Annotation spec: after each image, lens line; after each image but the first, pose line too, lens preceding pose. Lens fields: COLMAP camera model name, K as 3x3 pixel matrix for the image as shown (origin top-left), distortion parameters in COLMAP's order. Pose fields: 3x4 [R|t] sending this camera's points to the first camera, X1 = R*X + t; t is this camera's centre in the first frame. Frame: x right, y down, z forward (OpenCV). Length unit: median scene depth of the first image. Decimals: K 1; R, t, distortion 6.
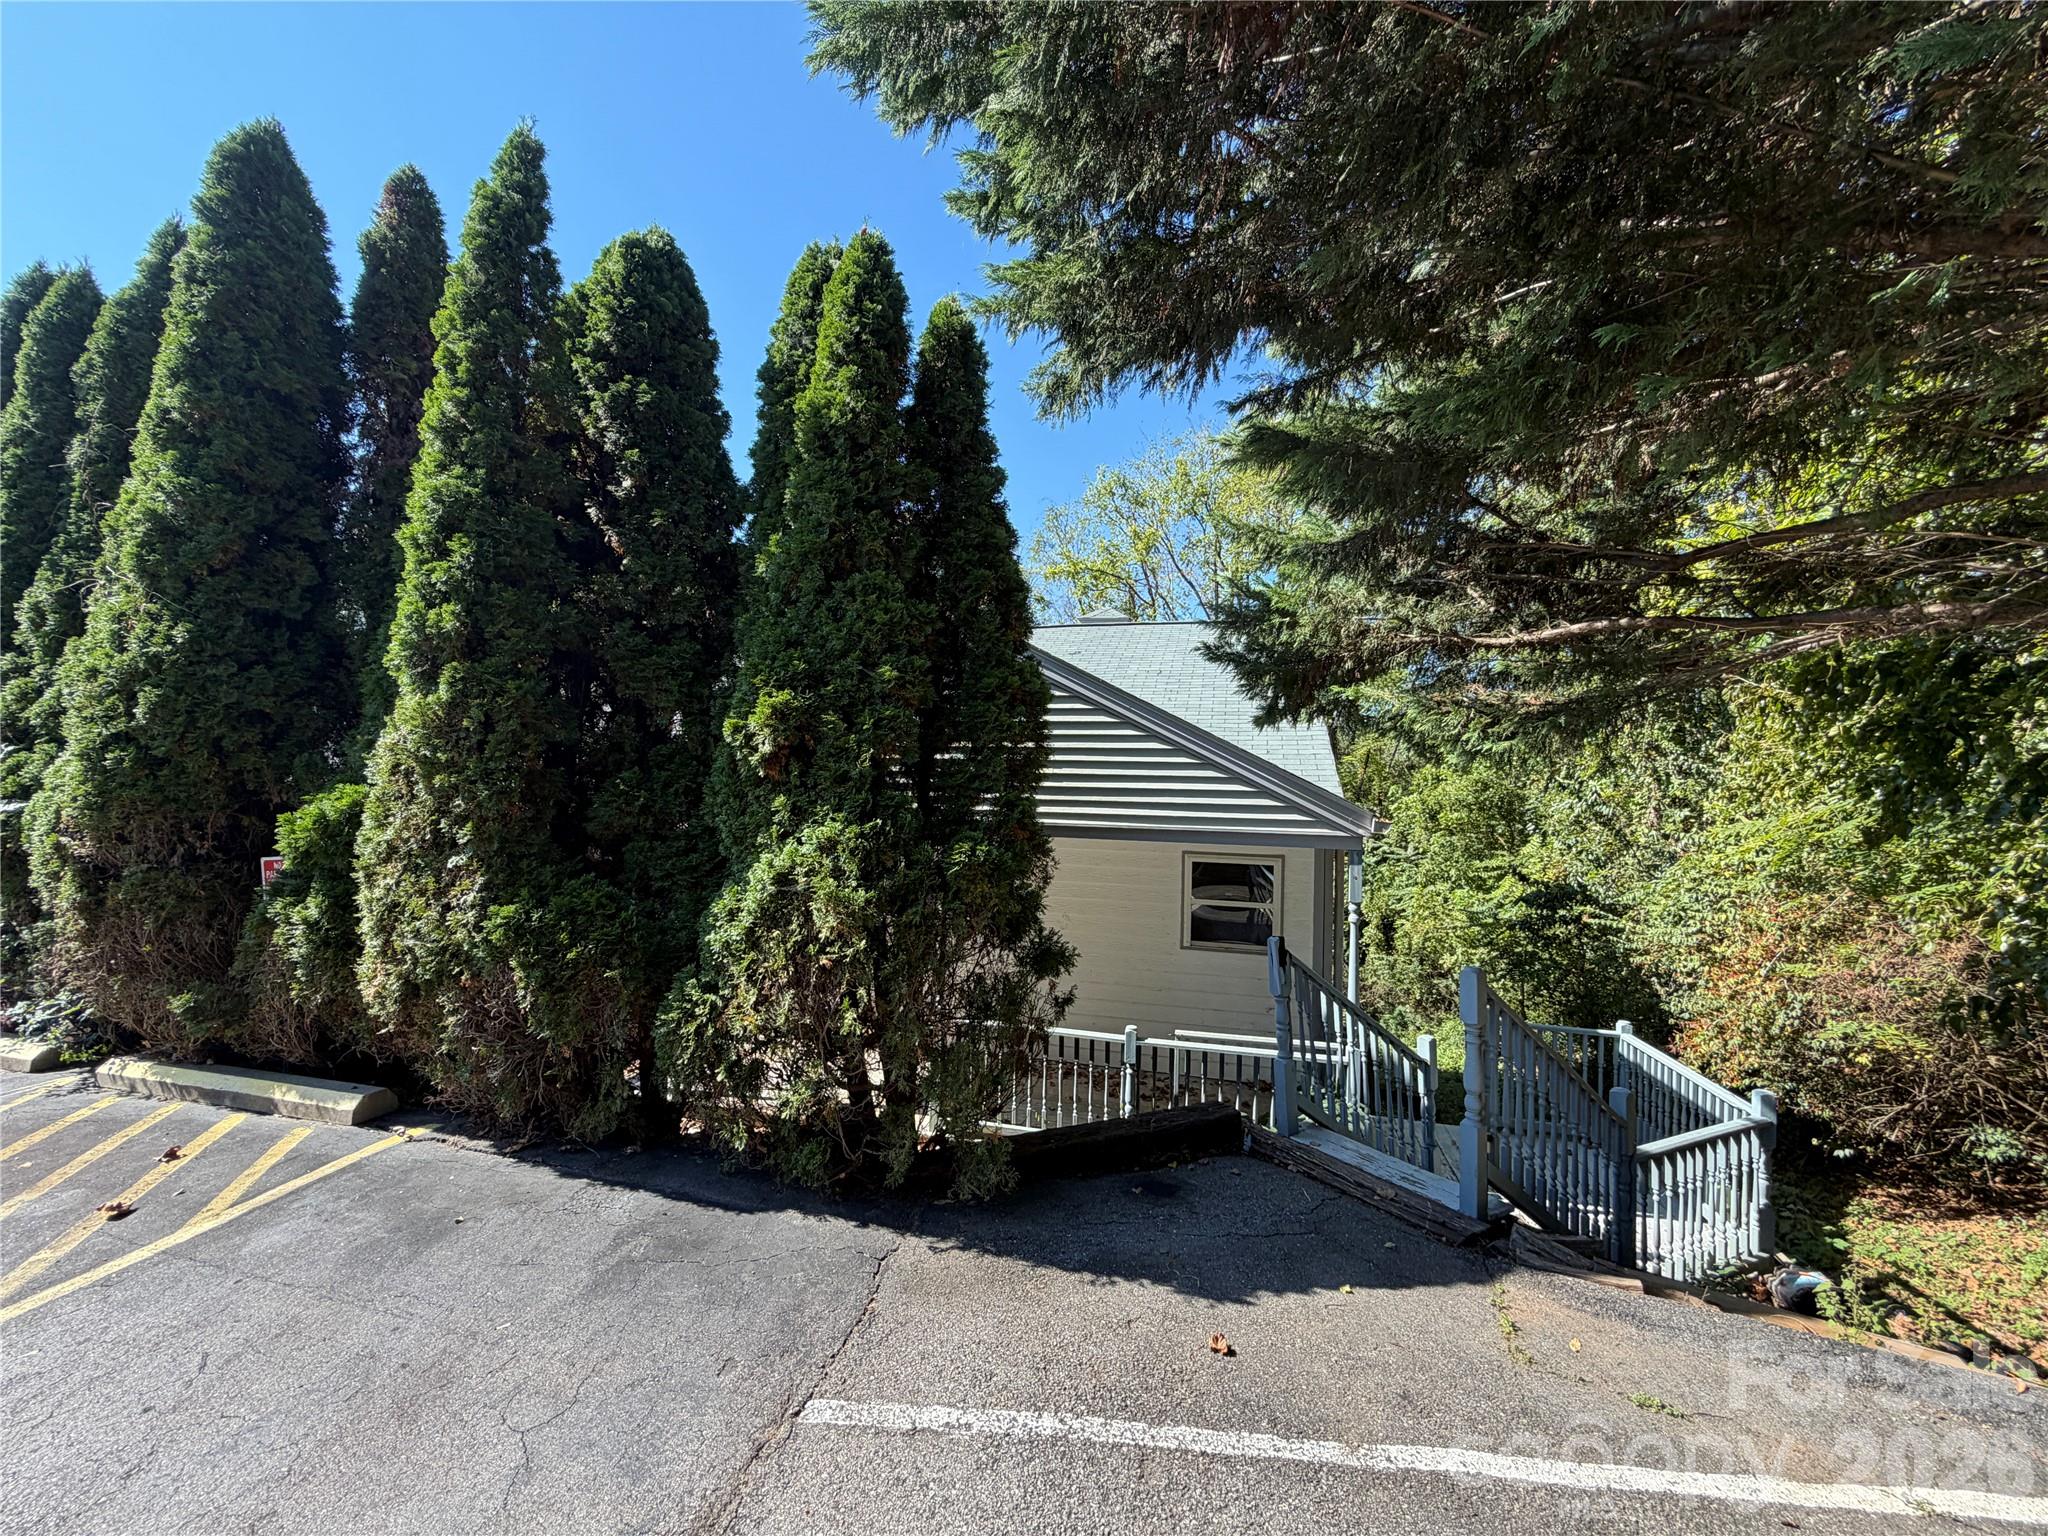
lens RADIAL K [[809.5, 0, 1018.3], [0, 809.5, 779.6], [0, 0, 1]] dist [-0.000078, -0.000414]
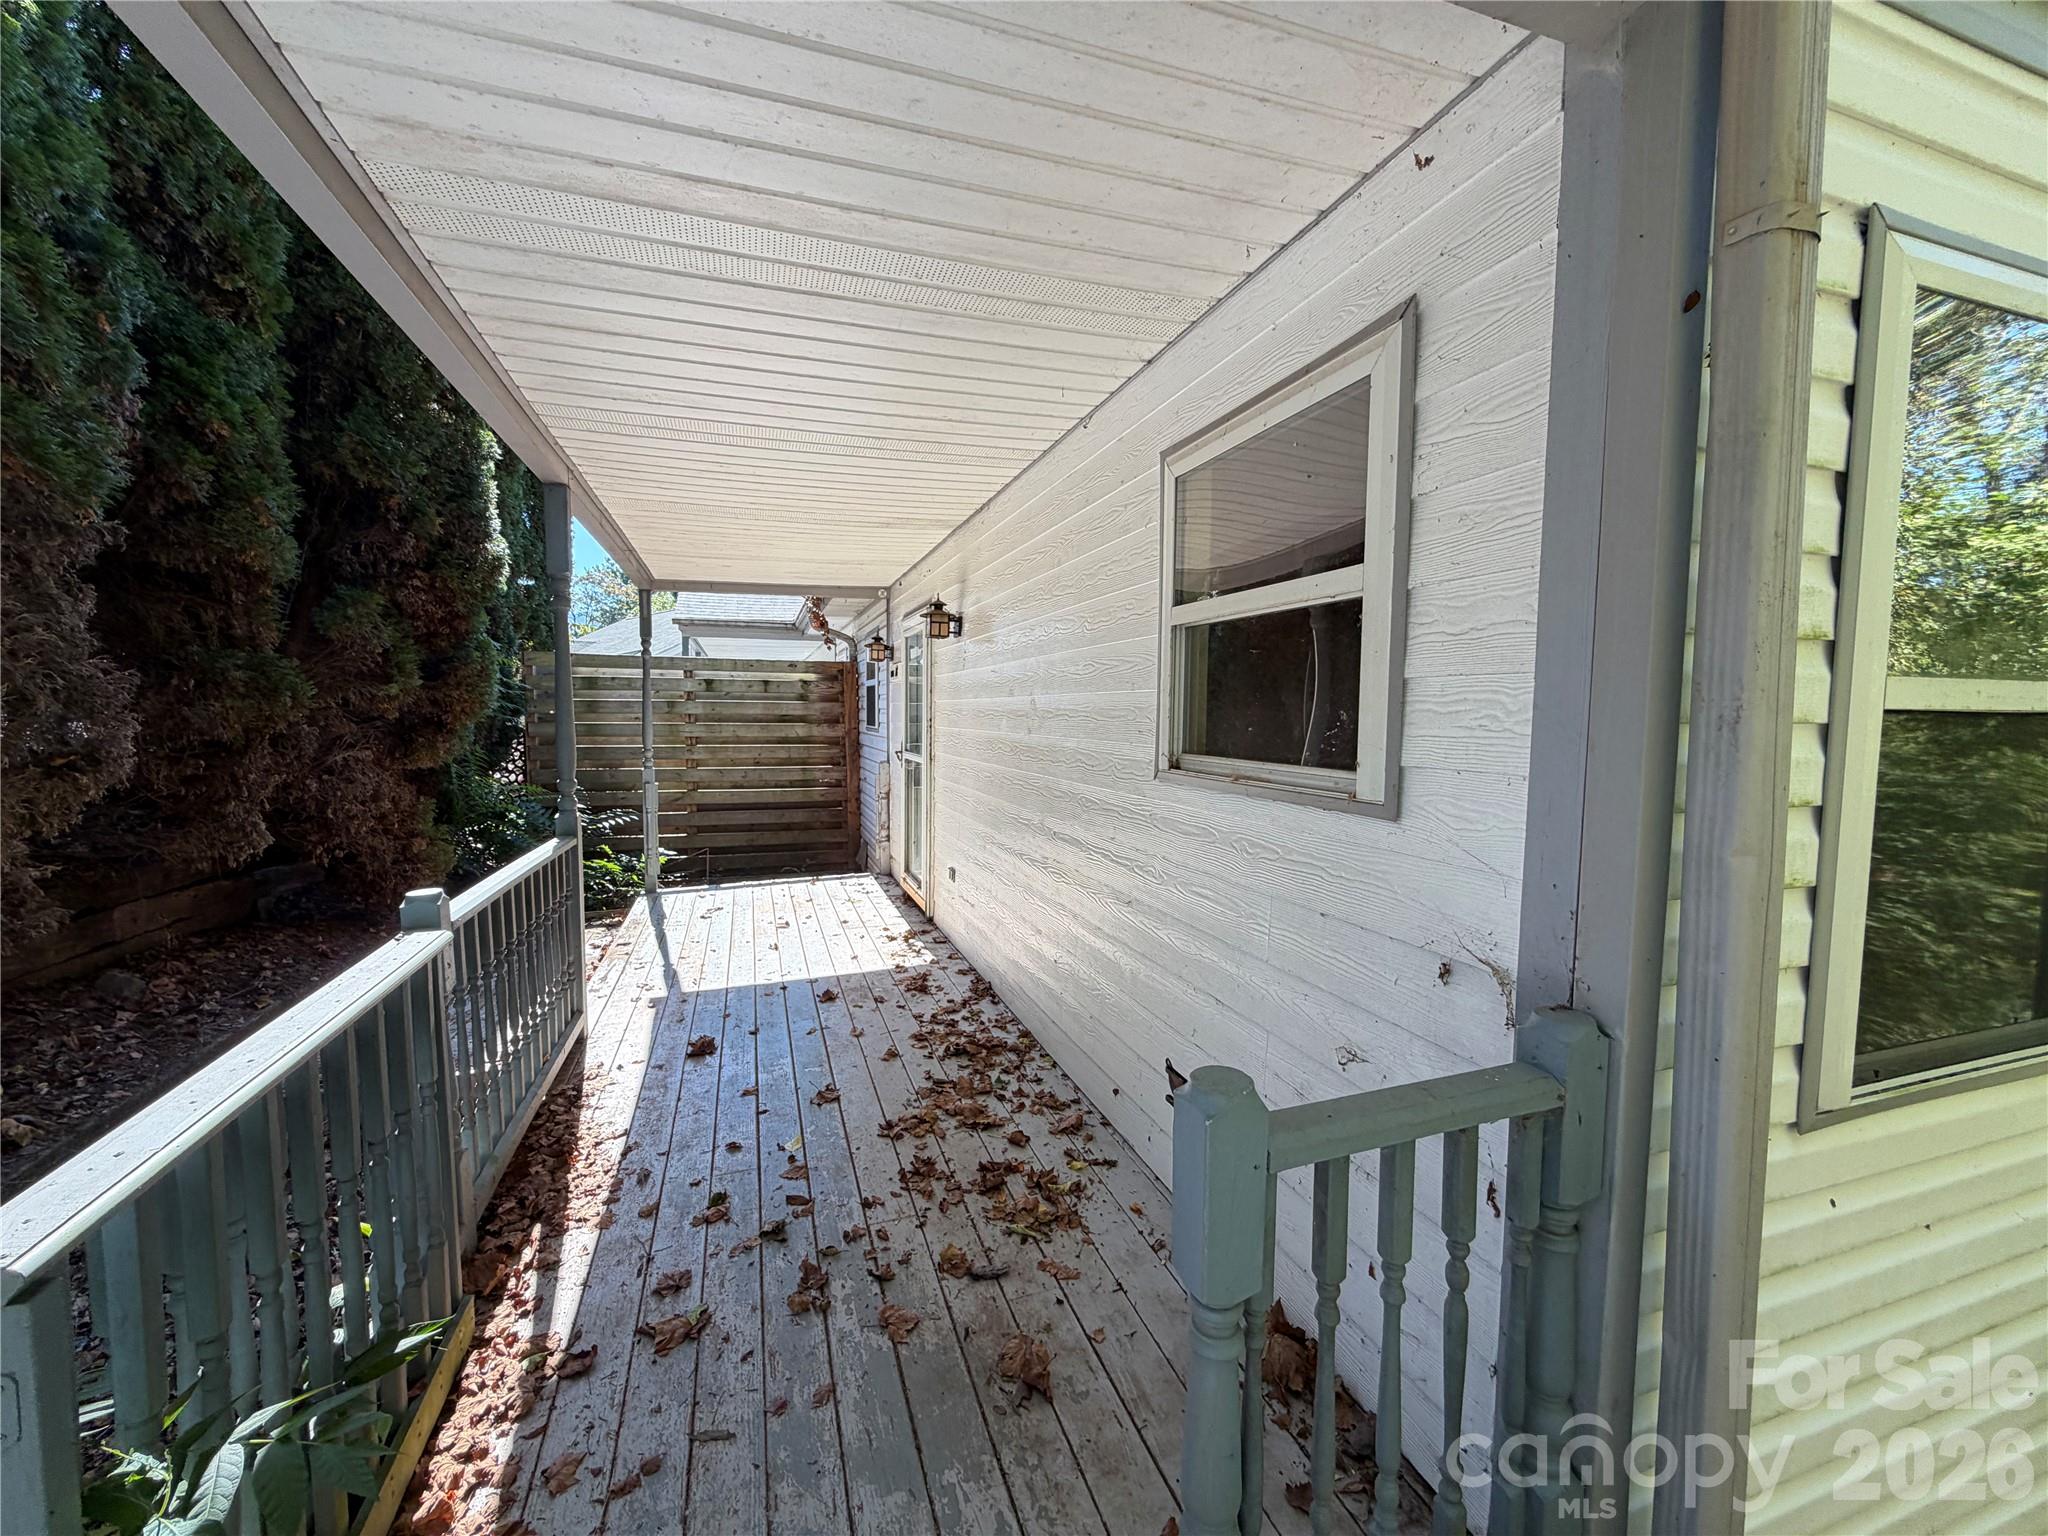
lens RADIAL K [[809.5, 0, 1020.2], [0, 809.5, 769.0], [0, 0, 1]] dist [-0.000078, -0.000414]
pose [[0.547920, 0.035943, -0.835758, 0.311061], [0.028452, 0.997698, 0.061561, 0.134359], [0.836047, -0.057510, 0.545635, 0.571852]]
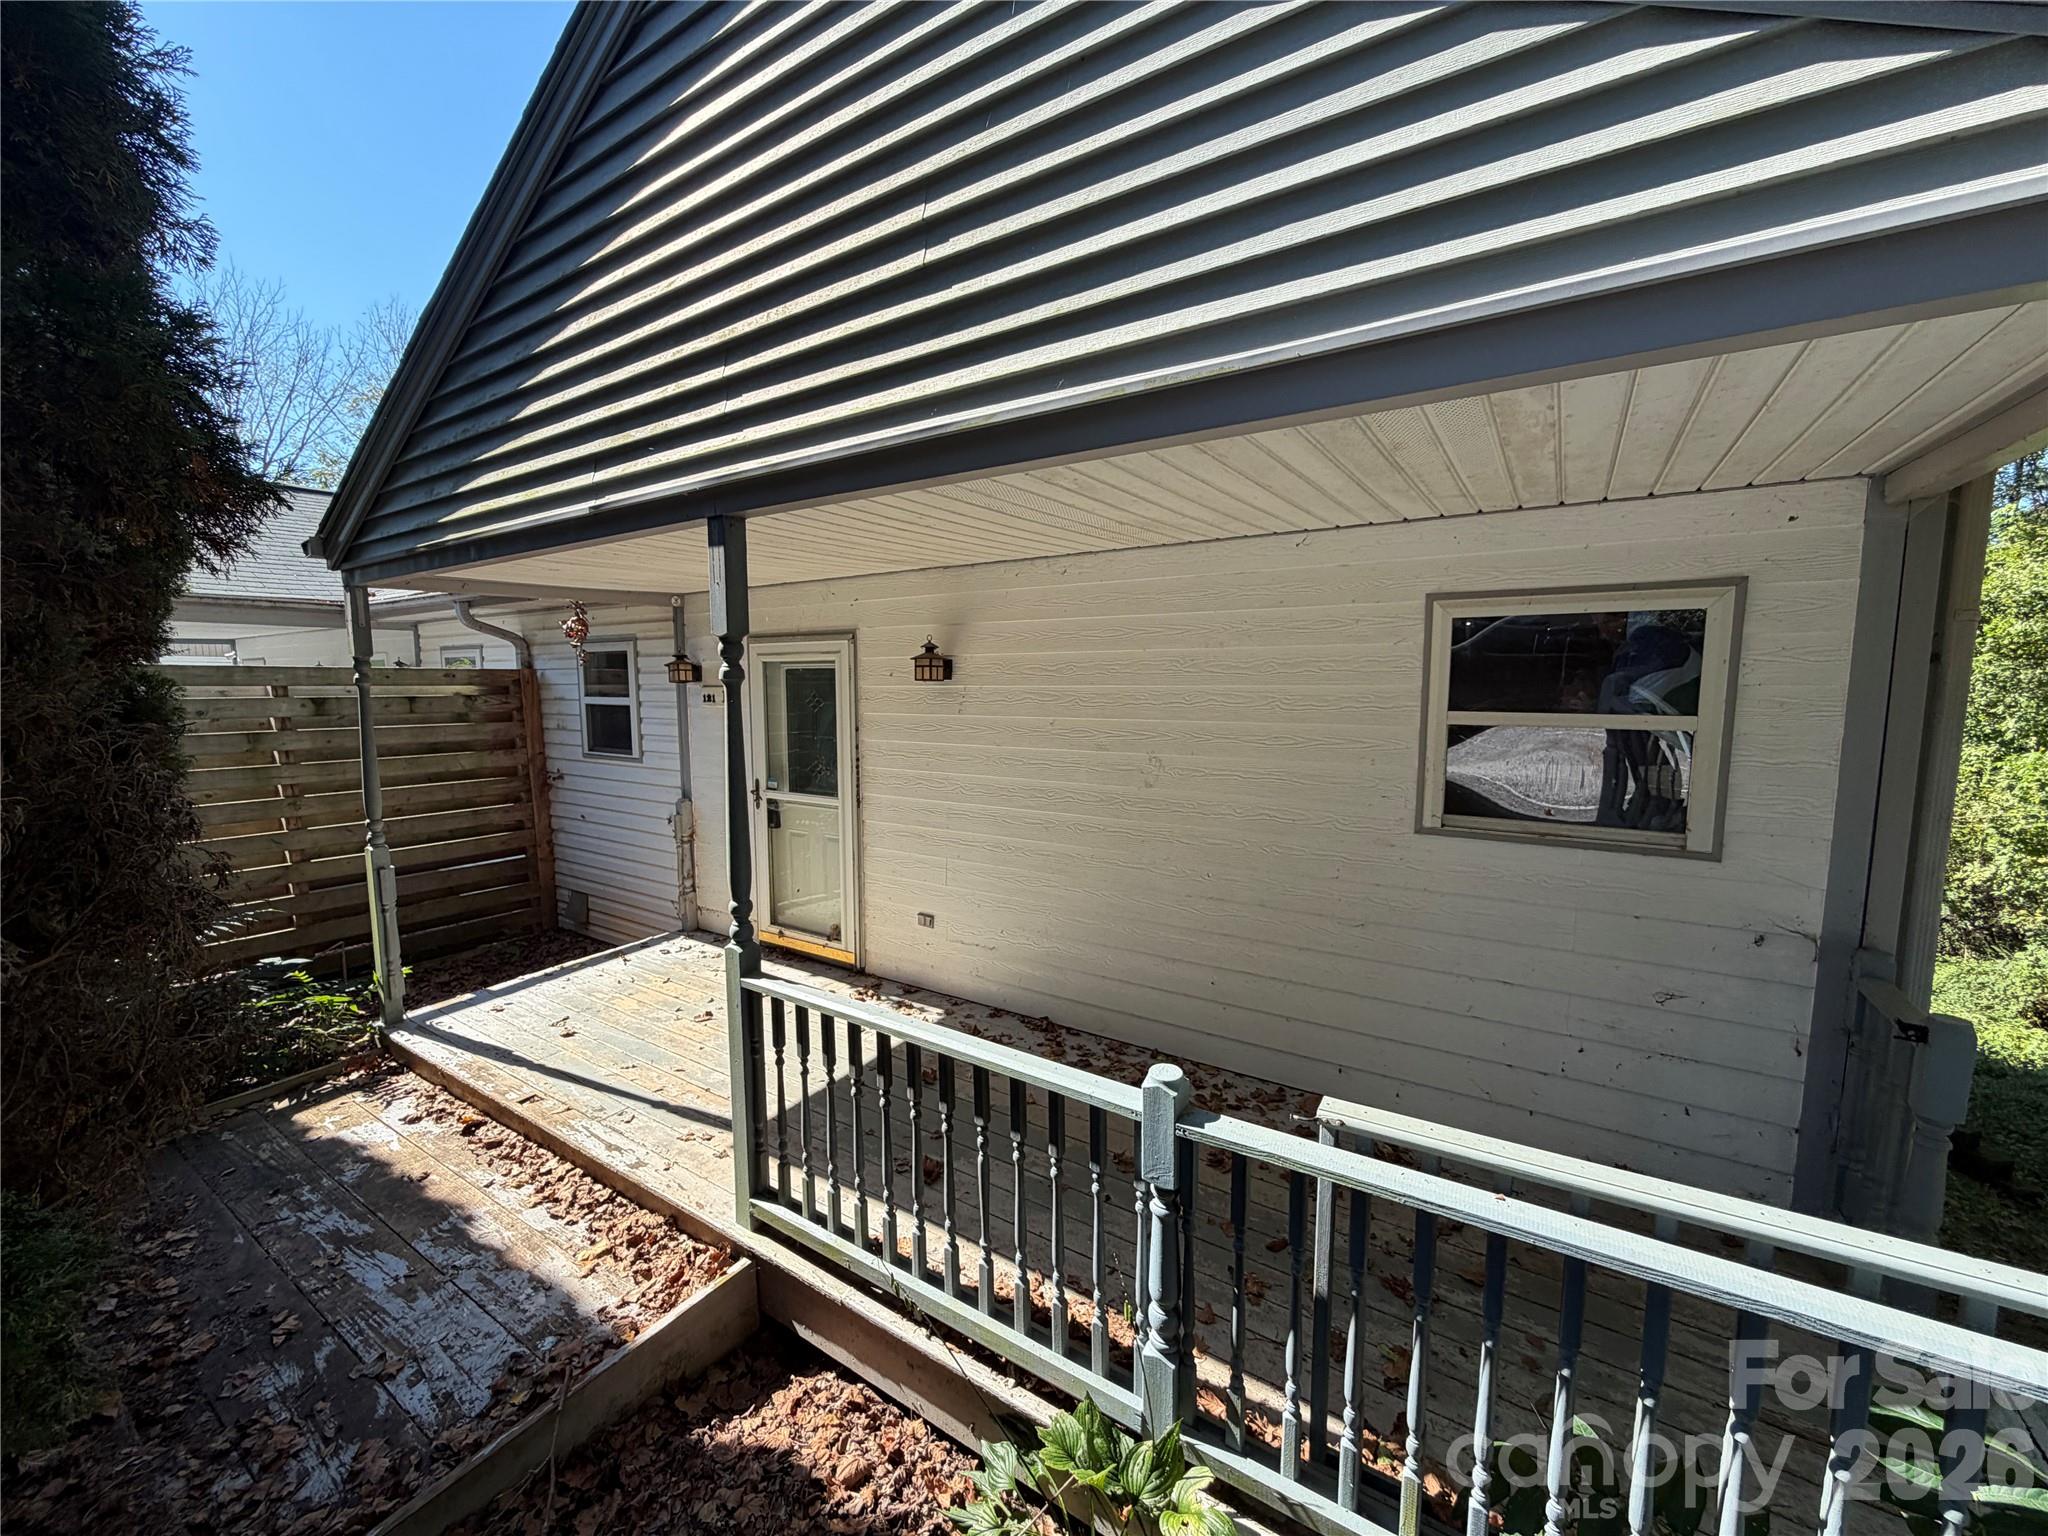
lens RADIAL K [[809.5, 0, 1010.4], [0, 809.5, 766.1], [0, 0, 1]] dist [-0.000078, -0.000414]
pose [[0.944436, 0.004552, -0.328664, 0.101797], [0.036557, 0.992246, 0.118790, 0.085652], [0.326656, -0.124205, 0.936947, 0.395429]]
